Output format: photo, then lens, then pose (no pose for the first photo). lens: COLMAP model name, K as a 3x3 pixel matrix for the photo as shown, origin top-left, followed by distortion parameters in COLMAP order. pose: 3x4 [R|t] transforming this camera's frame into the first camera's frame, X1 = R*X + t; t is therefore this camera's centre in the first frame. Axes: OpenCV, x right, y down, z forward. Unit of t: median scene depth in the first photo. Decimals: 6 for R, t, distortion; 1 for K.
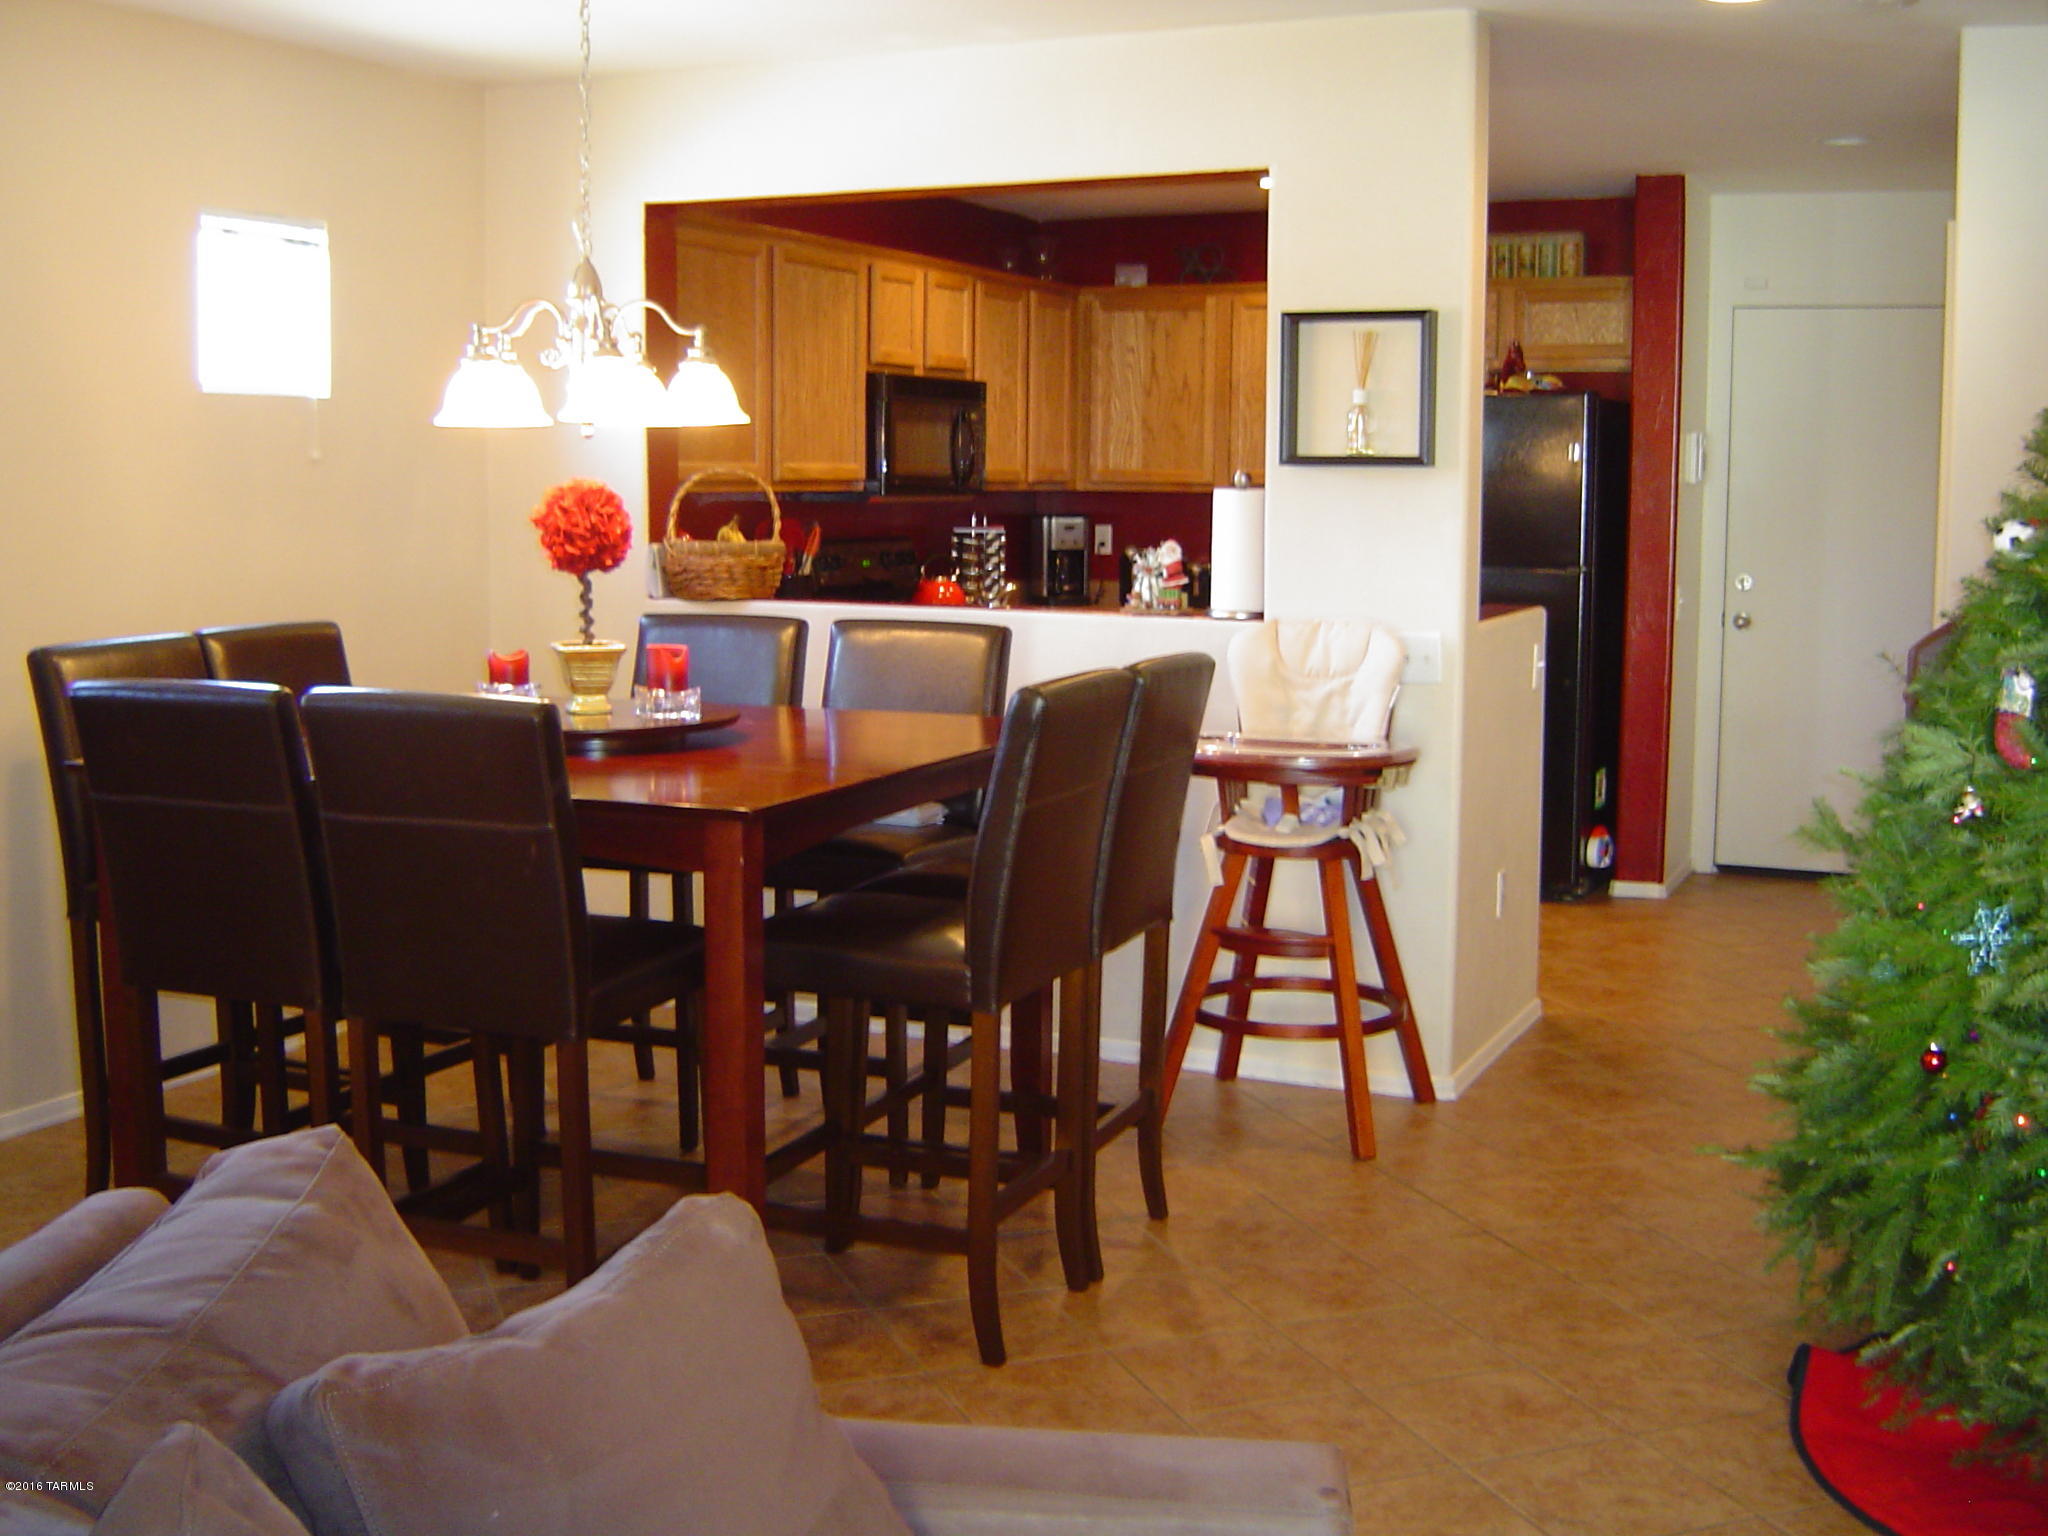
lens RADIAL K [[2372.6, 0, 1024.4], [0, 2372.6, 768.4], [0, 0, 1]] dist [-0.119711, 0.000000]
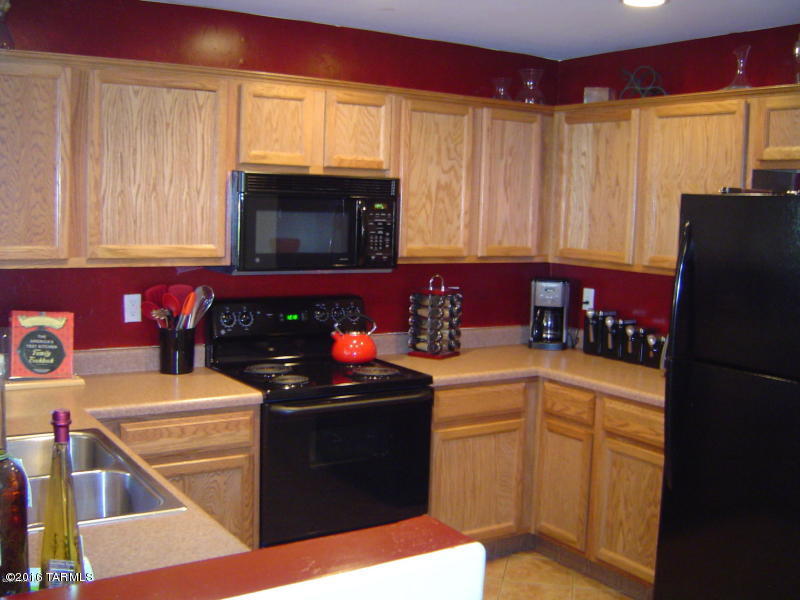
lens RADIAL K [[926.8, 0, 400.2], [0, 926.8, 300.0], [0, 0, 1]] dist [-0.119711, 0.000000]
pose [[0.835958, 0.075063, -0.543636, 0.235201], [-0.090895, 0.995858, -0.002267, -0.090405], [0.541214, 0.051309, 0.839318, 0.544008]]
